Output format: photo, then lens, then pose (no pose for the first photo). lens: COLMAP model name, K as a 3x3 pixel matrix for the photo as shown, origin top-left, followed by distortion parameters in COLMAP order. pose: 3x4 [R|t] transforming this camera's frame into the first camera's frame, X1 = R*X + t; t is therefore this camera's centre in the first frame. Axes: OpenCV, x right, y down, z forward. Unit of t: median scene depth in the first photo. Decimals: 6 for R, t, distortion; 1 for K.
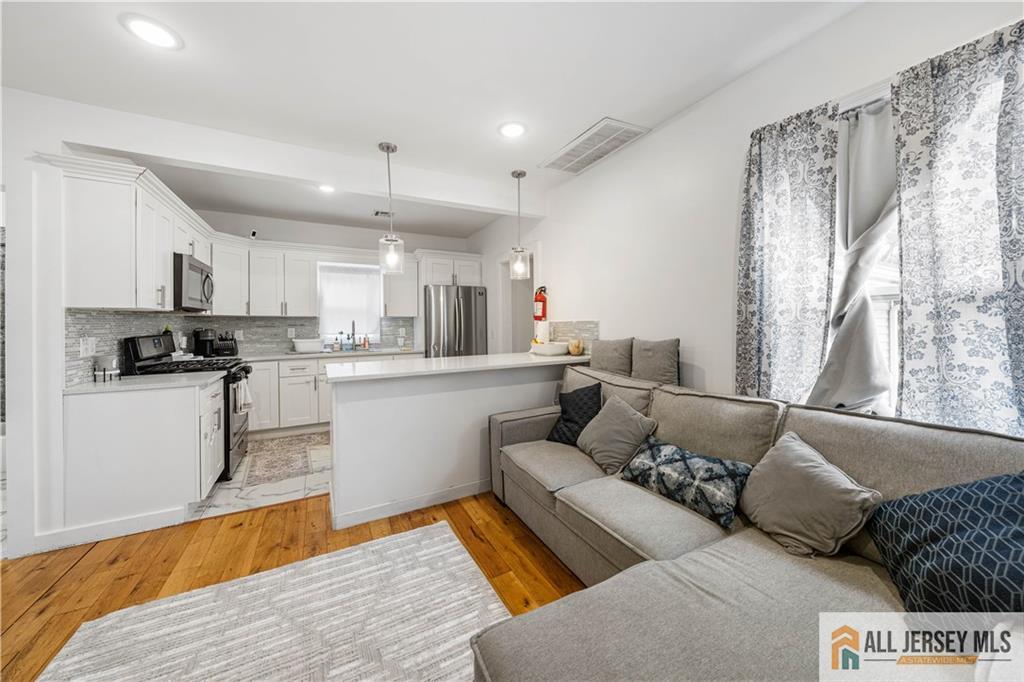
lens RADIAL K [[357.1, 0, 509.3], [0, 357.1, 322.6], [0, 0, 1]] dist [-0.000888, -0.000071]
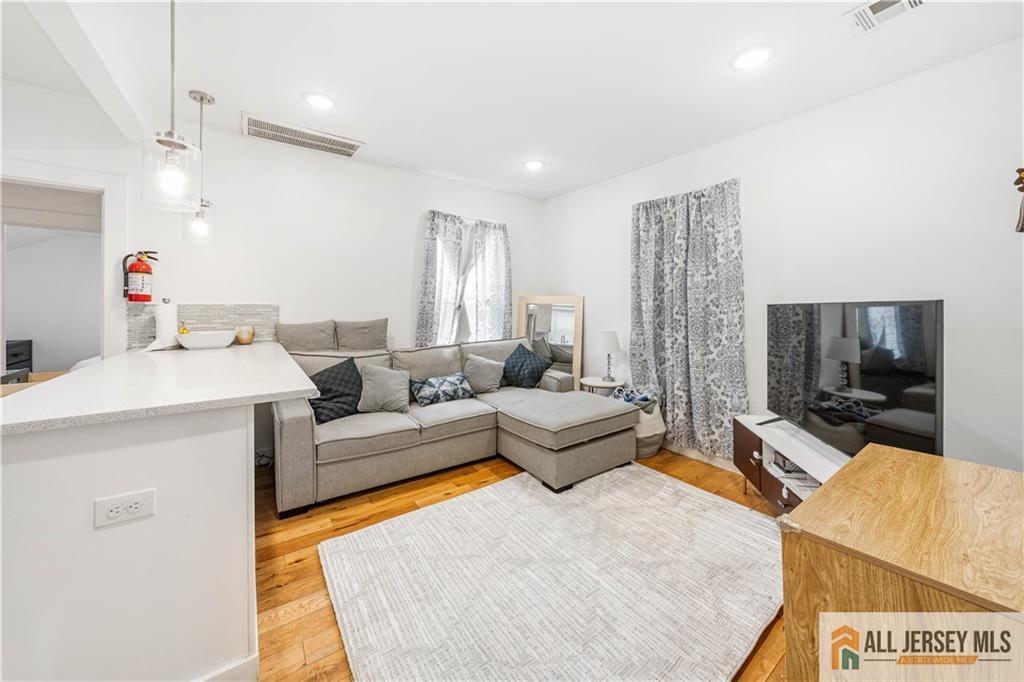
lens RADIAL K [[357.1, 0, 500.1], [0, 357.1, 310.0], [0, 0, 1]] dist [-0.000888, -0.000071]
pose [[-0.102473, 0.006577, 0.994714, -1.402779], [-0.001561, 0.999976, -0.006772, 0.025889], [-0.994735, -0.002247, -0.102460, 0.903459]]
